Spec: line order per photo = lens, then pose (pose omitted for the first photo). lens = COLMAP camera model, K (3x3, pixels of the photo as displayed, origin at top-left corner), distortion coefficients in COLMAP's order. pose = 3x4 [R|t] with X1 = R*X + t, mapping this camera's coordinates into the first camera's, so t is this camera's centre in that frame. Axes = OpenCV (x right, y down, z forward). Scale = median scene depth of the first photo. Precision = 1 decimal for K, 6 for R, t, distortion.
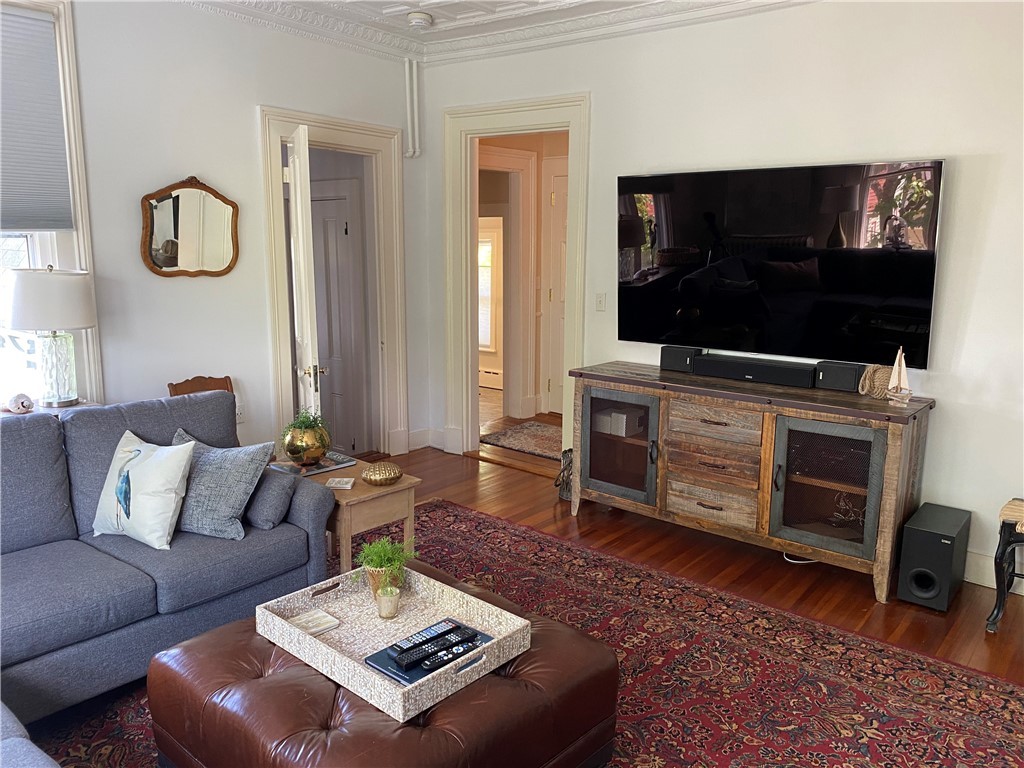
lens RADIAL K [[778.6, 0, 509.5], [0, 778.6, 383.3], [0, 0, 1]] dist [0.058622, -0.076129]
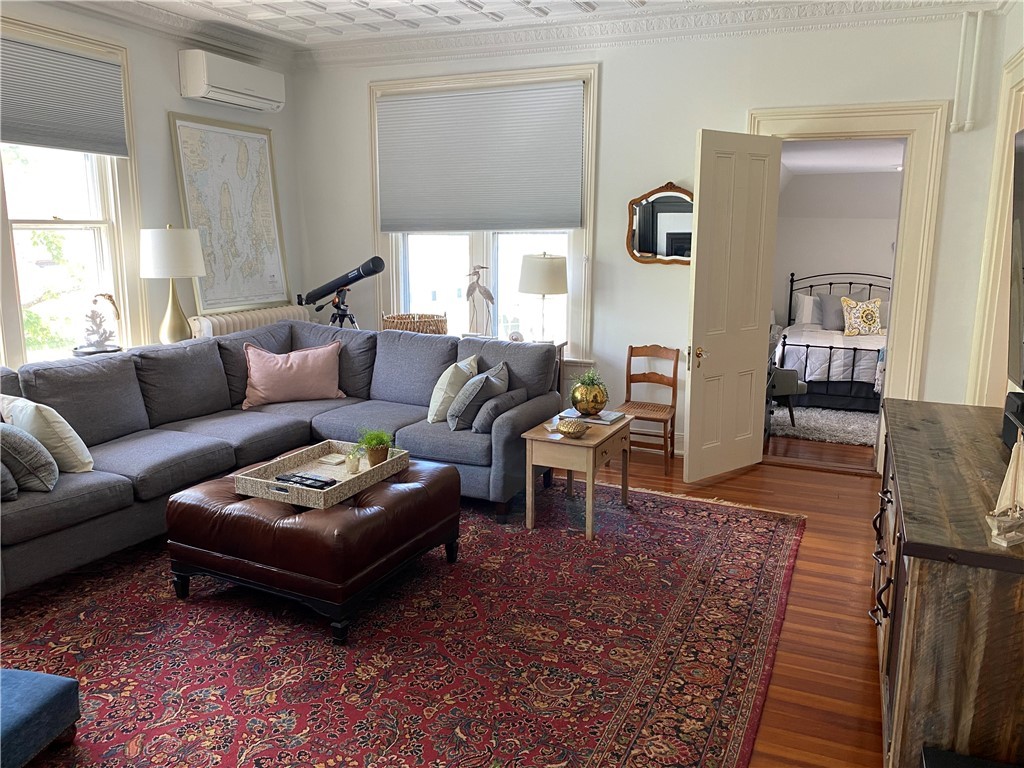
lens RADIAL K [[778.6, 0, 514.3], [0, 778.6, 377.3], [0, 0, 1]] dist [0.058622, -0.076129]
pose [[0.279233, 0.165609, -0.945834, 0.830783], [-0.174318, 0.977390, 0.119671, -0.078188], [0.944268, 0.131460, 0.301788, 0.492622]]
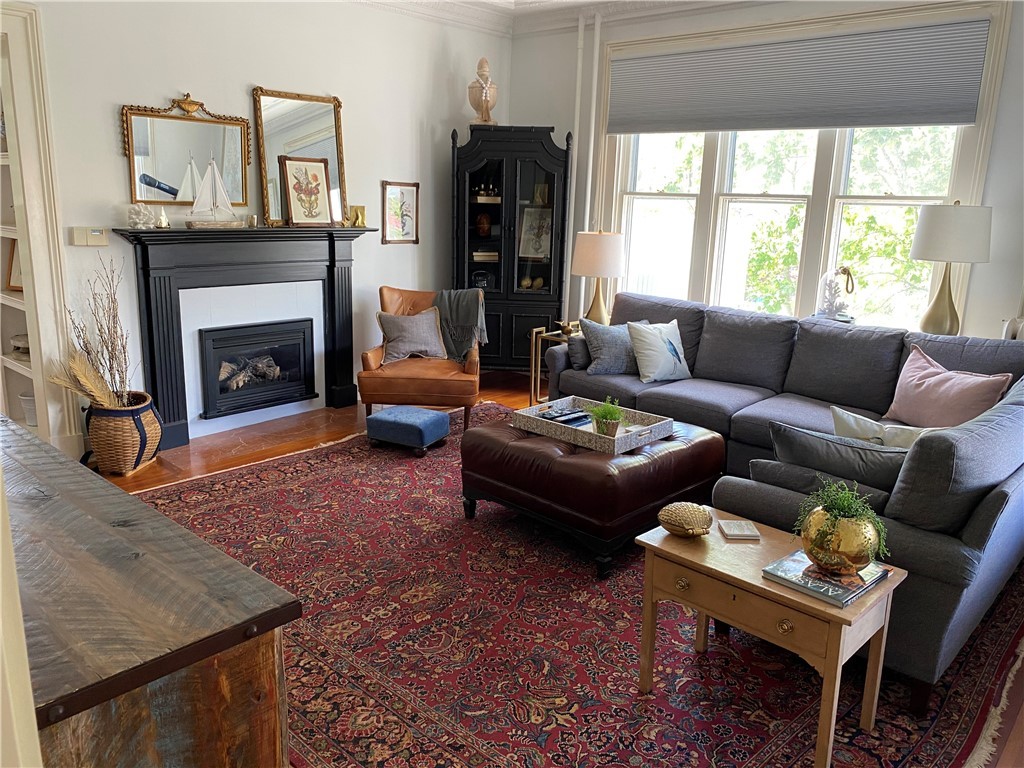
lens RADIAL K [[778.6, 0, 513.2], [0, 778.6, 379.9], [0, 0, 1]] dist [0.058622, -0.076129]
pose [[-0.998332, -0.045539, 0.035484, -0.018146], [-0.027375, 0.914560, 0.403522, -0.271096], [-0.050829, 0.401878, -0.914282, 1.471445]]
